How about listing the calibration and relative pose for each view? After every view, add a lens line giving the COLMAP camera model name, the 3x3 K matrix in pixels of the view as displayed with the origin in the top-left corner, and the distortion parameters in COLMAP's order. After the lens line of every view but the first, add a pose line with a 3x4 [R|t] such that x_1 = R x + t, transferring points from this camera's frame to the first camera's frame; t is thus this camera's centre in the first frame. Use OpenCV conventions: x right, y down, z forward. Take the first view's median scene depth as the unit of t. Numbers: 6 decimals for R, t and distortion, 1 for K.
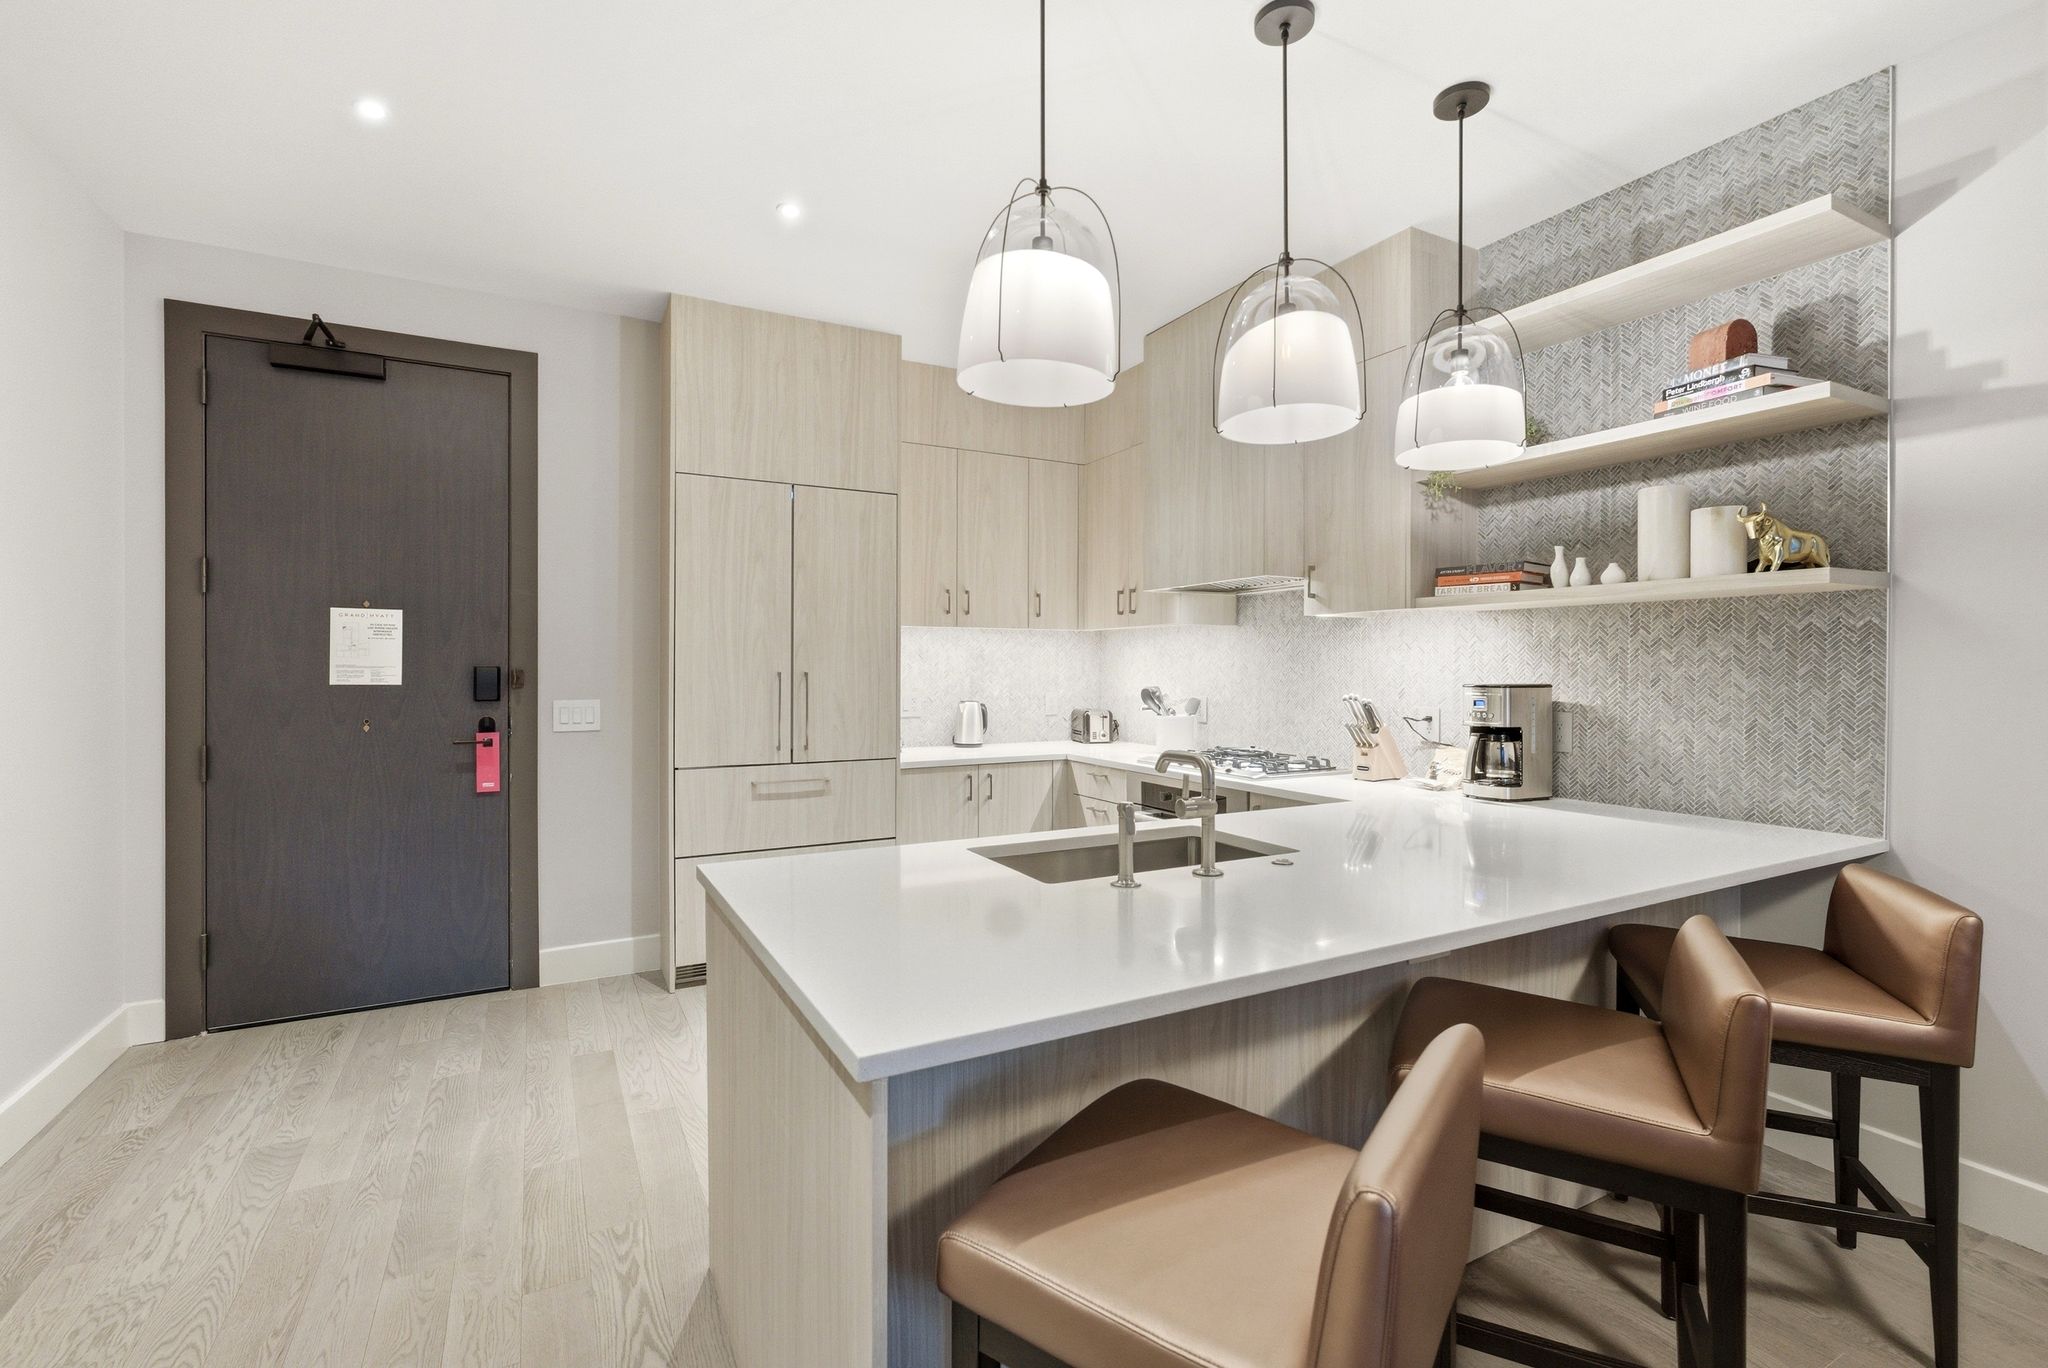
lens RADIAL K [[898.2, 0, 1027.3], [0, 898.2, 671.5], [0, 0, 1]] dist [-0.002195, -0.000131]
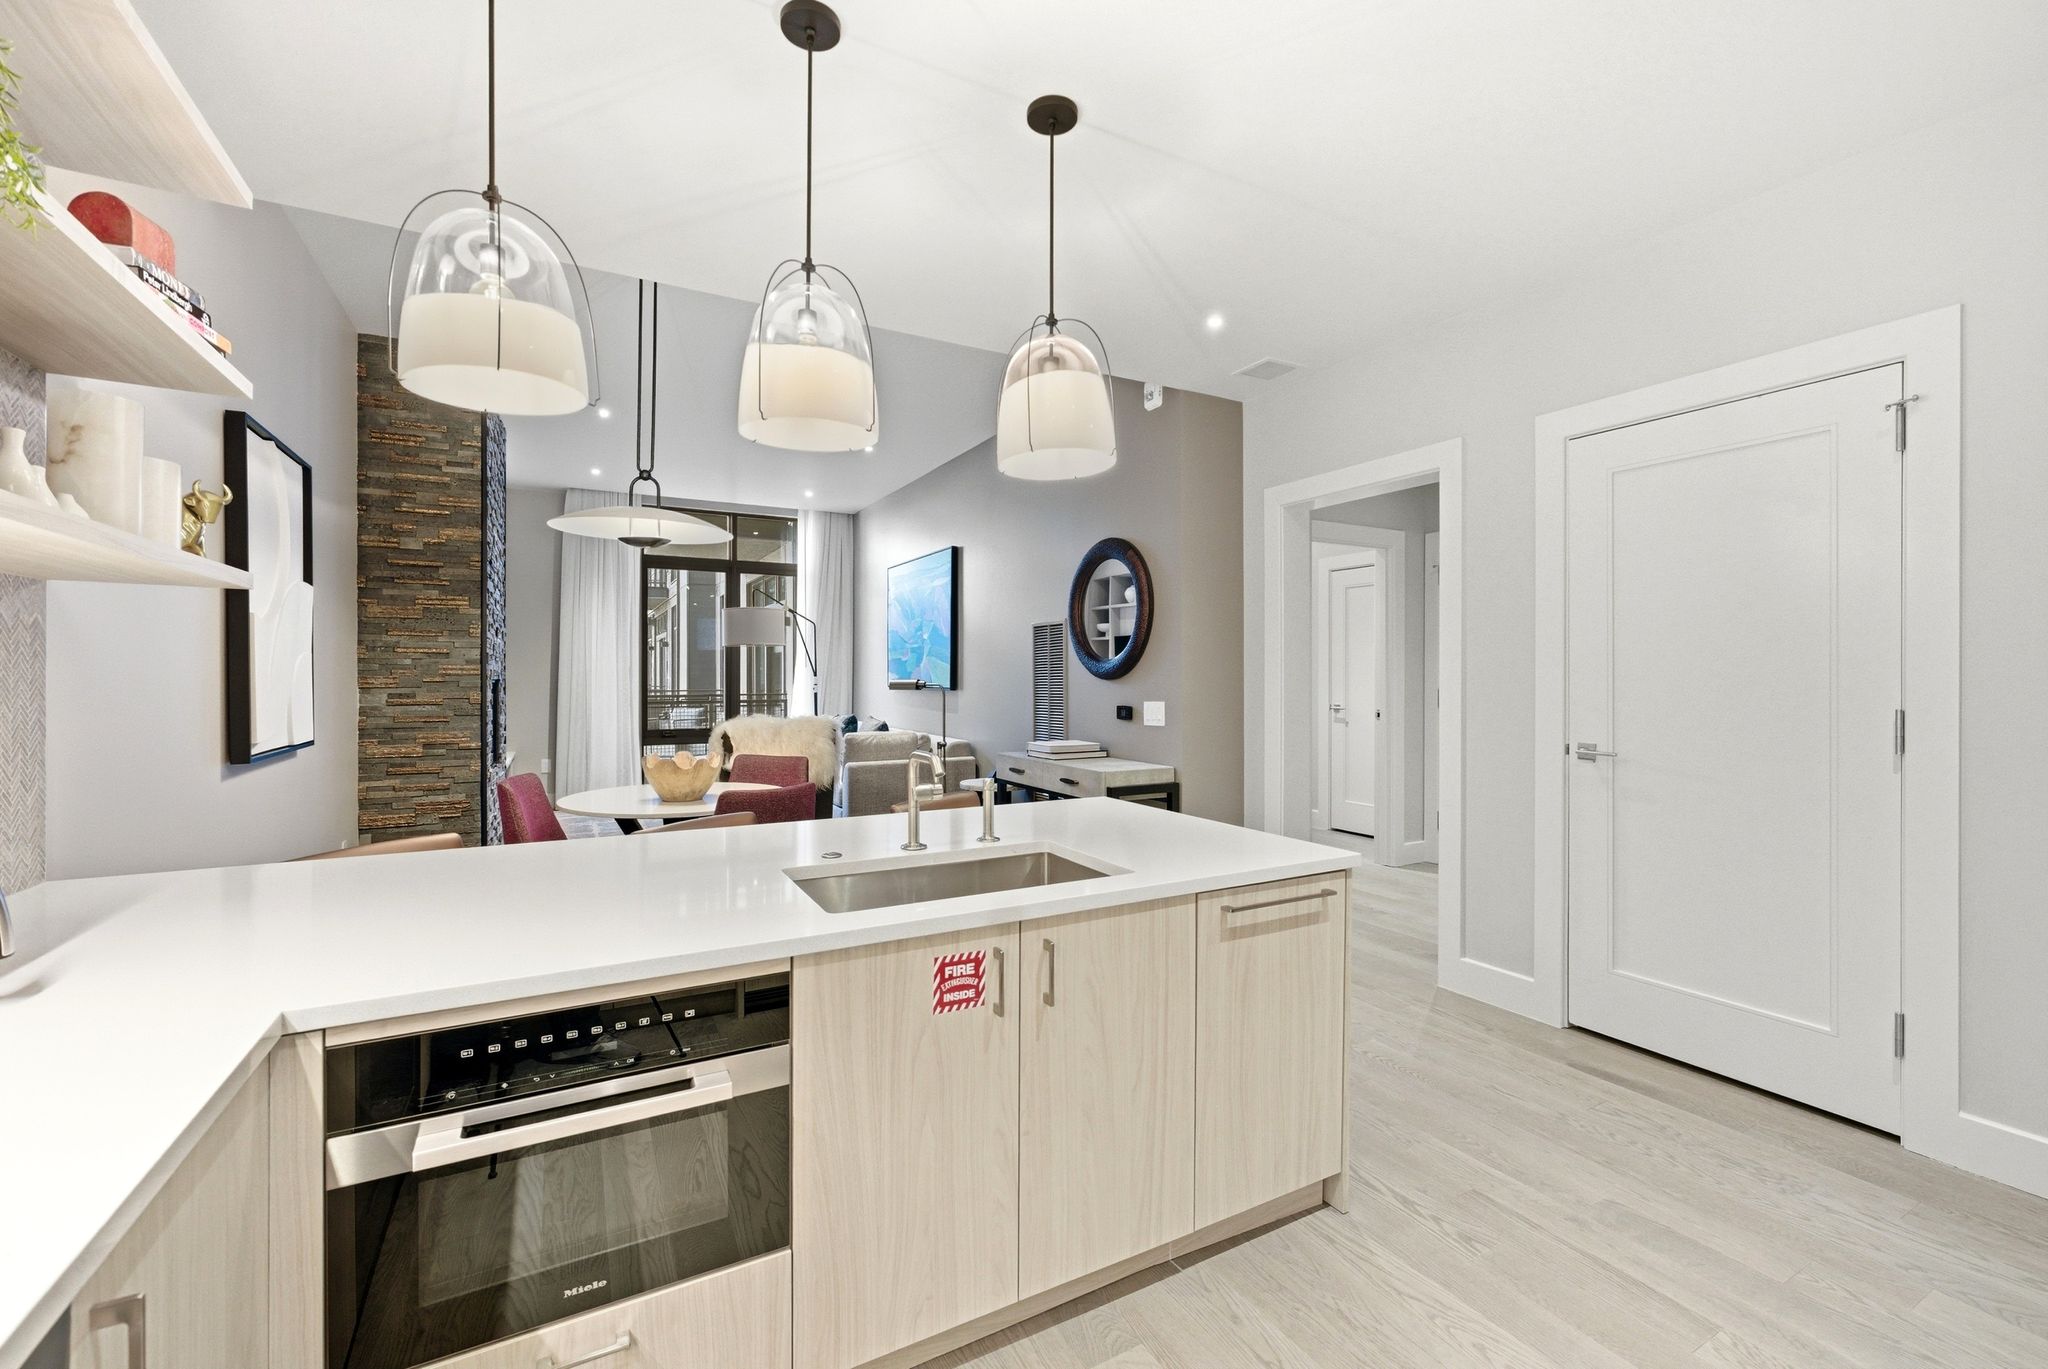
lens RADIAL K [[829.5, 0, 1027.8], [0, 829.5, 681.9], [0, 0, 1]] dist [-0.002956, -0.000082]
pose [[-0.999991, -0.001774, -0.003944, 0.032029], [-0.001809, 0.999959, 0.008833, -0.004348], [0.003928, 0.008840, -0.999953, 1.162462]]
